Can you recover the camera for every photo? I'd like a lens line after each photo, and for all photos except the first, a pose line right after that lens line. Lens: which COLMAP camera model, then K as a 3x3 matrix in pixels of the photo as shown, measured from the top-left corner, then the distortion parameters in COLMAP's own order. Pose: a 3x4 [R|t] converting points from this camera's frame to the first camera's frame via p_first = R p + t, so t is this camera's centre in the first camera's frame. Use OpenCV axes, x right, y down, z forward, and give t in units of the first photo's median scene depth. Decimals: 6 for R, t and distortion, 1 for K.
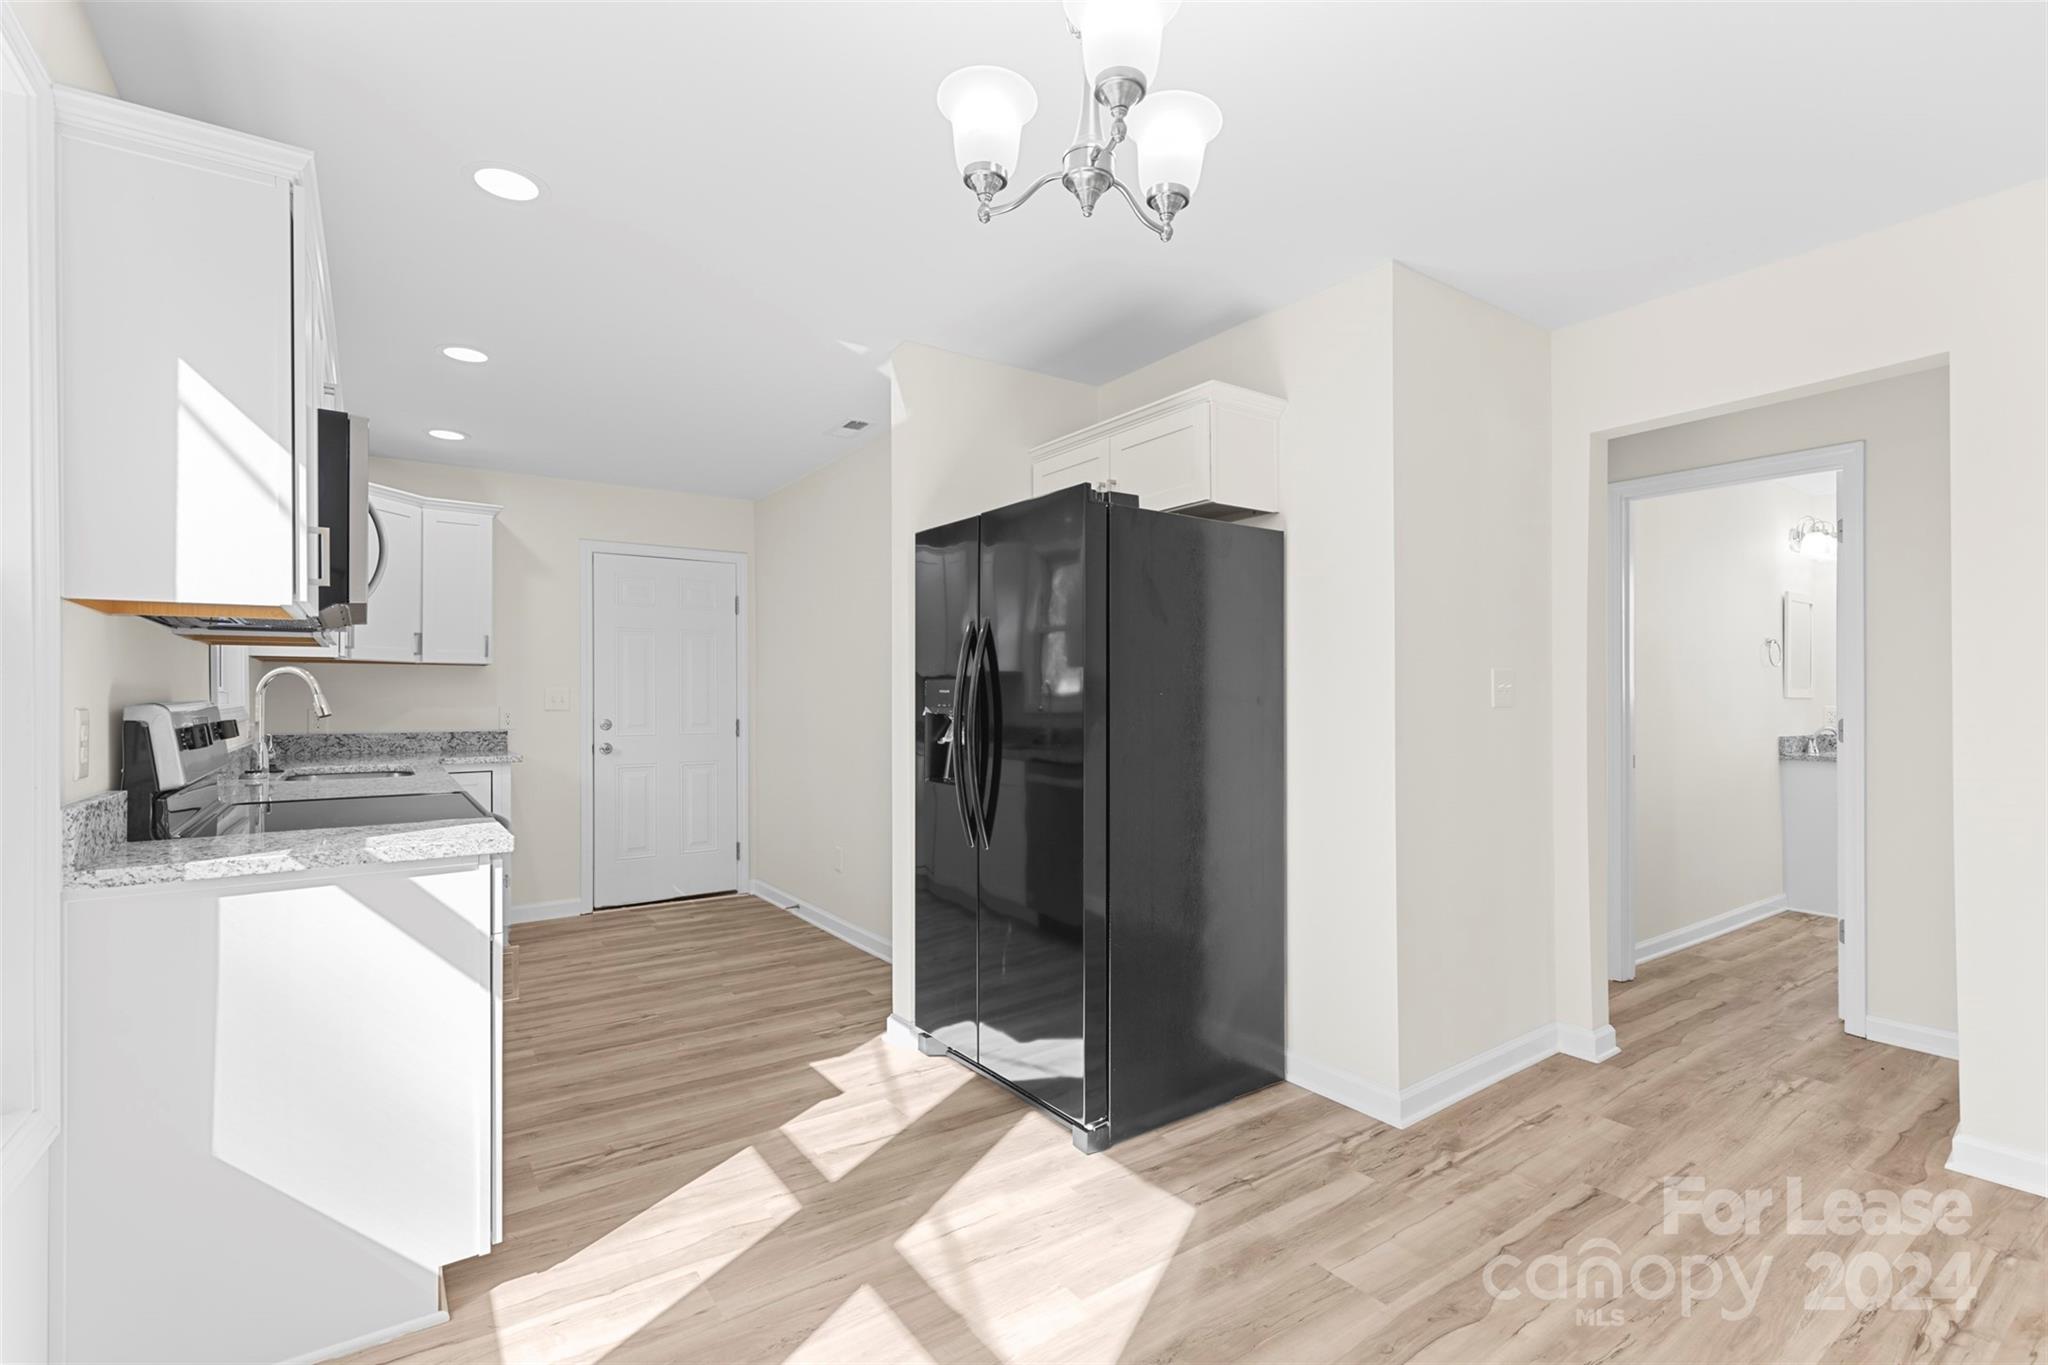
lens RADIAL K [[942.0, 0, 1038.0], [0, 942.0, 696.6], [0, 0, 1]] dist [0.010910, -0.000054]
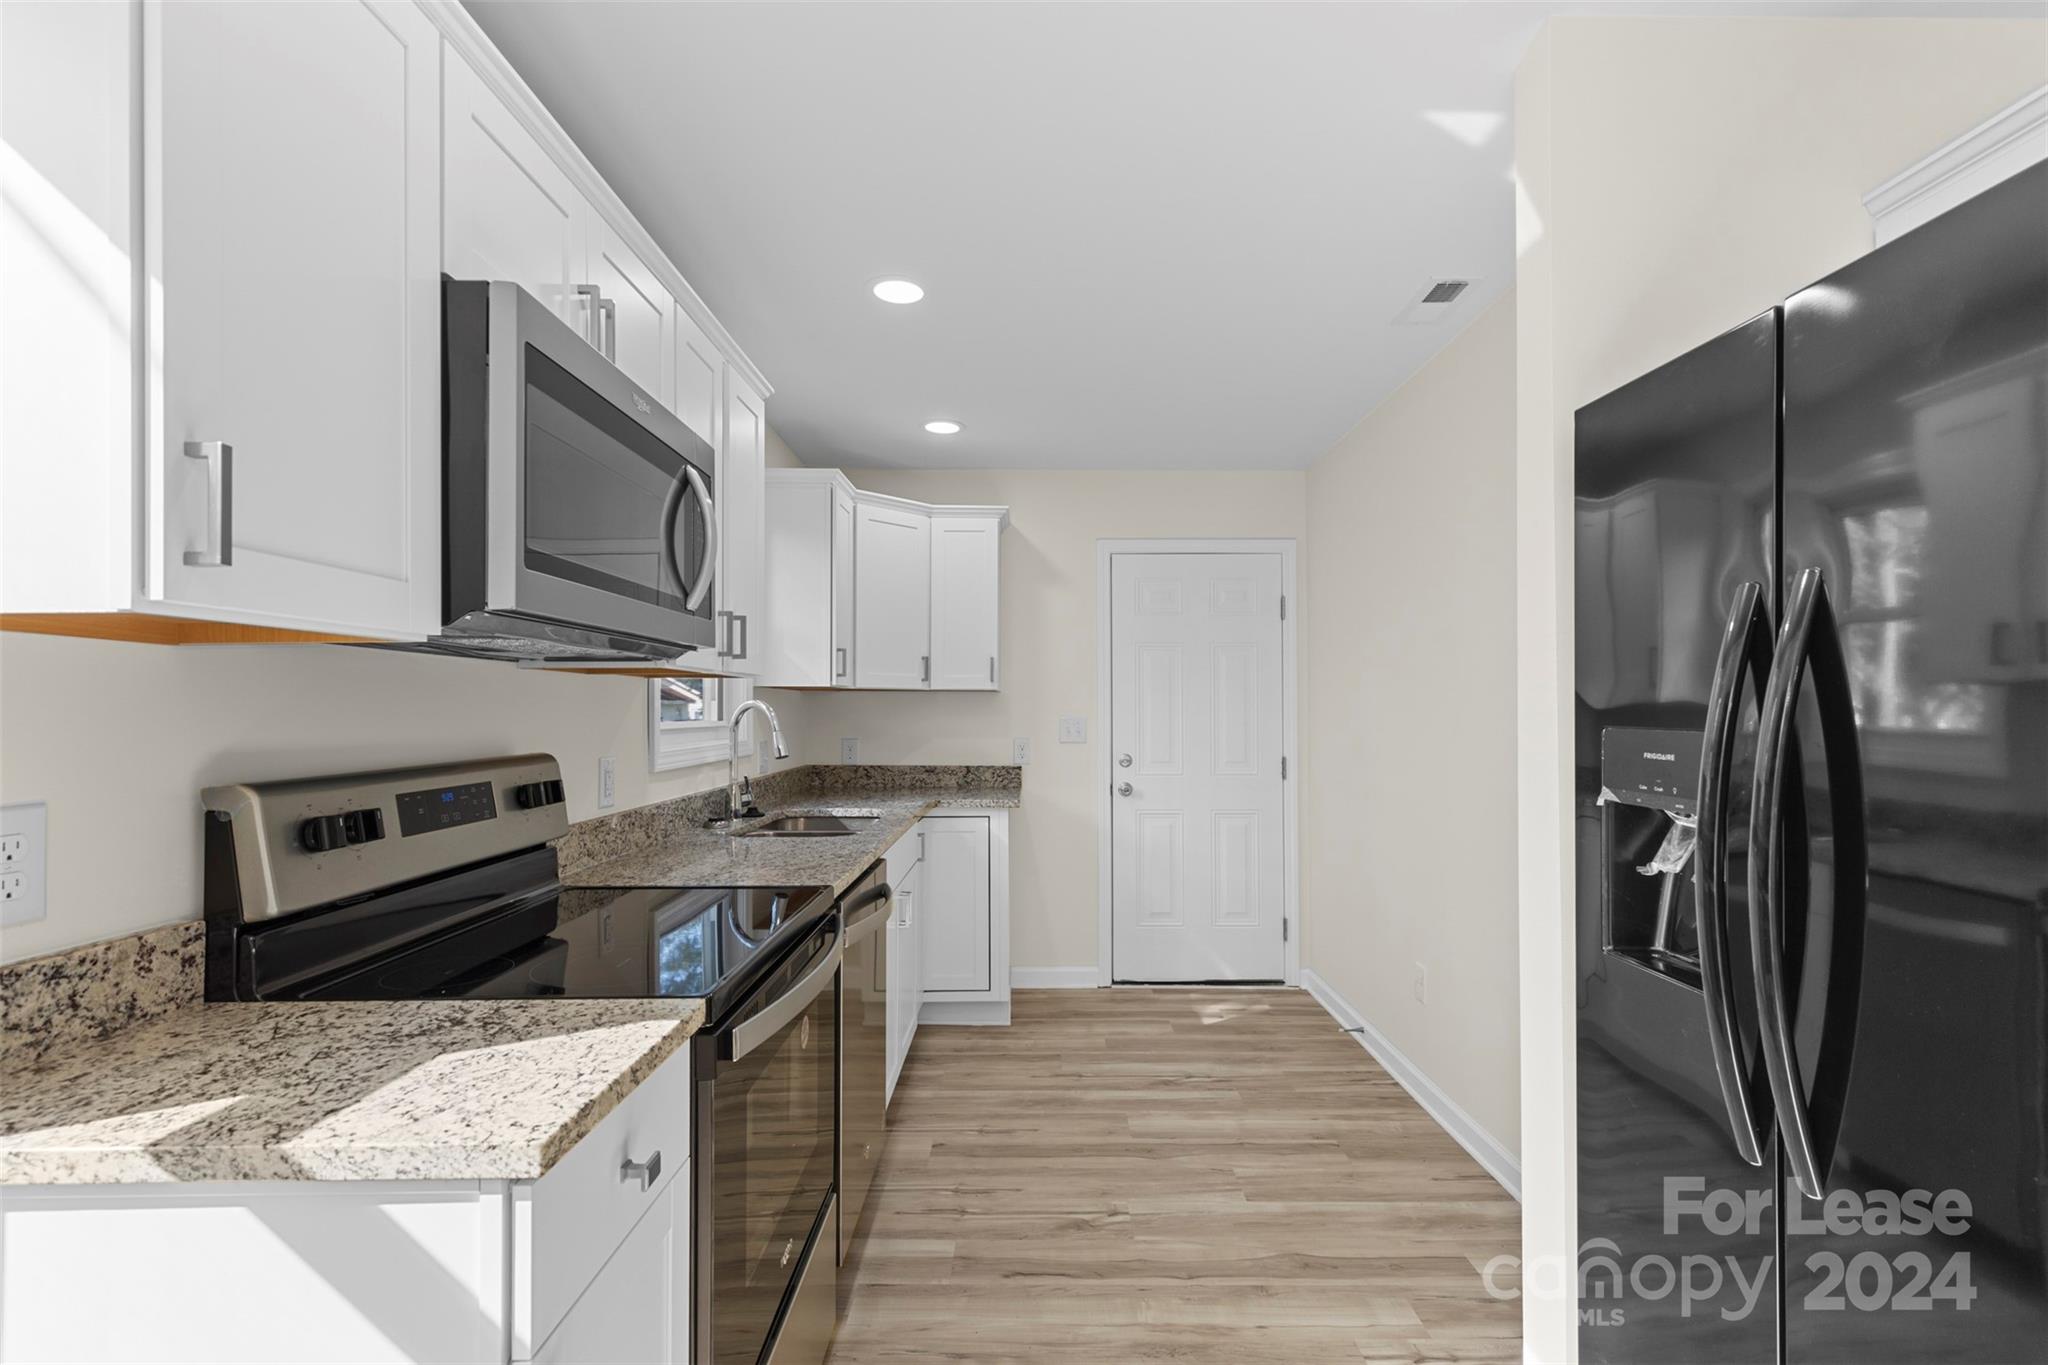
lens RADIAL K [[942.0, 0, 1038.0], [0, 942.0, 696.6], [0, 0, 1]] dist [0.010910, -0.000054]
pose [[0.820374, -0.005306, -0.571803, -0.062917], [-0.002651, 0.999911, -0.013081, -0.019839], [0.571821, 0.012247, 0.820287, 0.361383]]
